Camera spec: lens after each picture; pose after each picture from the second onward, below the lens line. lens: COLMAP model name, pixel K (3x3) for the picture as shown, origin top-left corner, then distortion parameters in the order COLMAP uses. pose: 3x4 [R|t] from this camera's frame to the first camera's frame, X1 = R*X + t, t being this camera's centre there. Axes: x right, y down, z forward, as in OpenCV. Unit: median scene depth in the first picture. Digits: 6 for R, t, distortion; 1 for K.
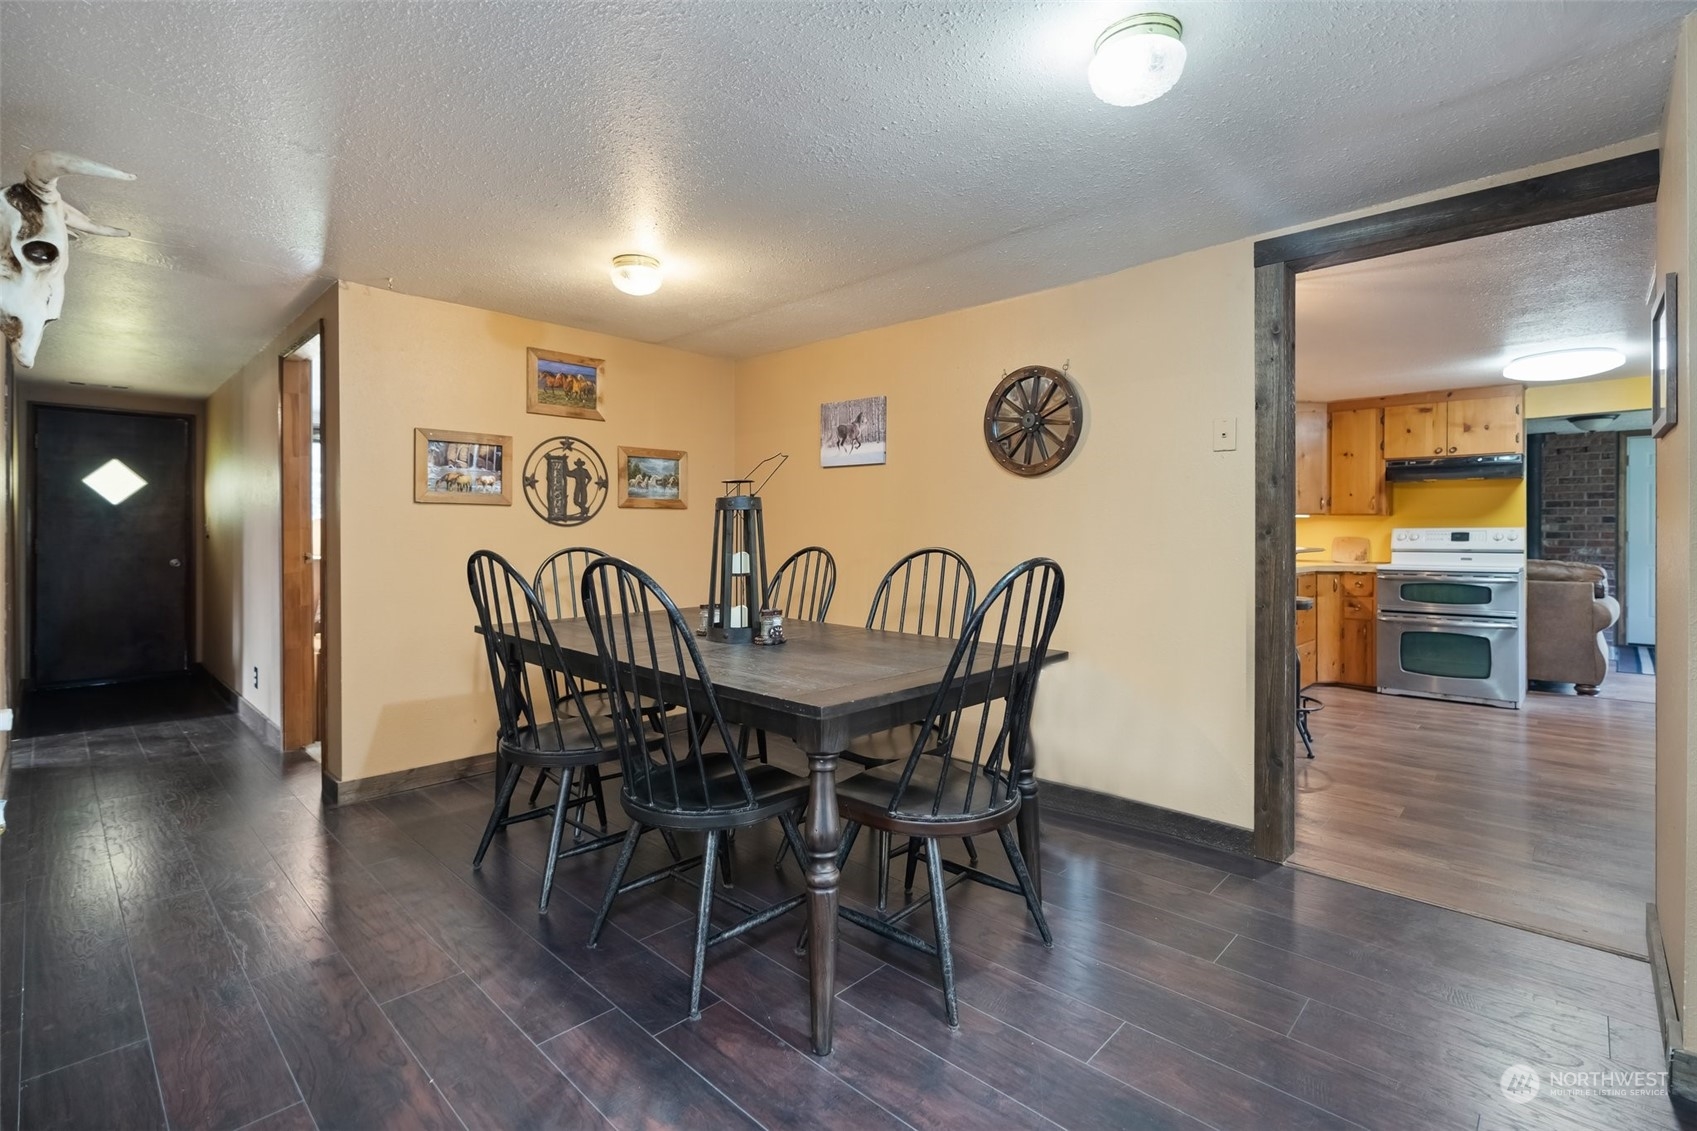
lens RADIAL K [[771.0, 0, 841.3], [0, 771.0, 532.3], [0, 0, 1]] dist [-0.004591, 0.000080]
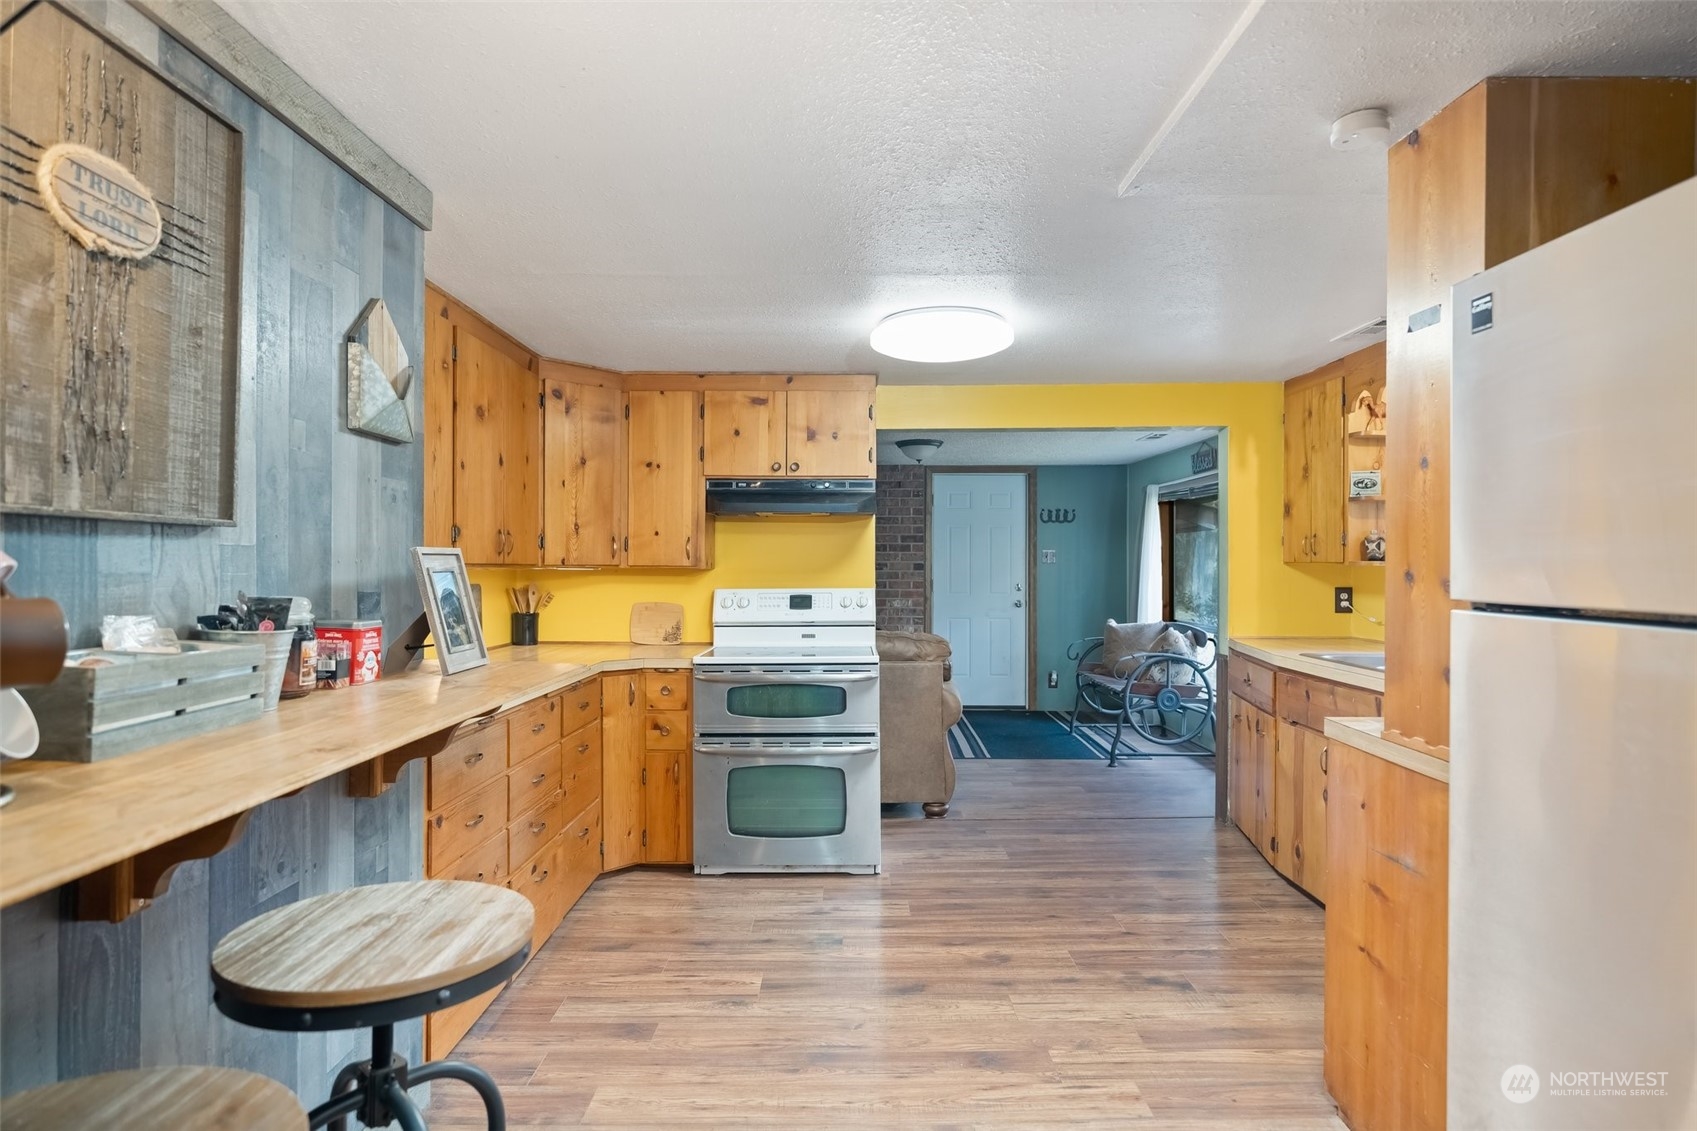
lens RADIAL K [[961.4, 0, 854.8], [0, 961.4, 566.8], [0, 0, 1]] dist [0.000025, 0.000028]
pose [[0.718793, -0.001110, 0.695223, 0.273302], [0.001175, 0.999999, 0.000382, -0.024654], [-0.695223, 0.000542, 0.718794, 0.385419]]
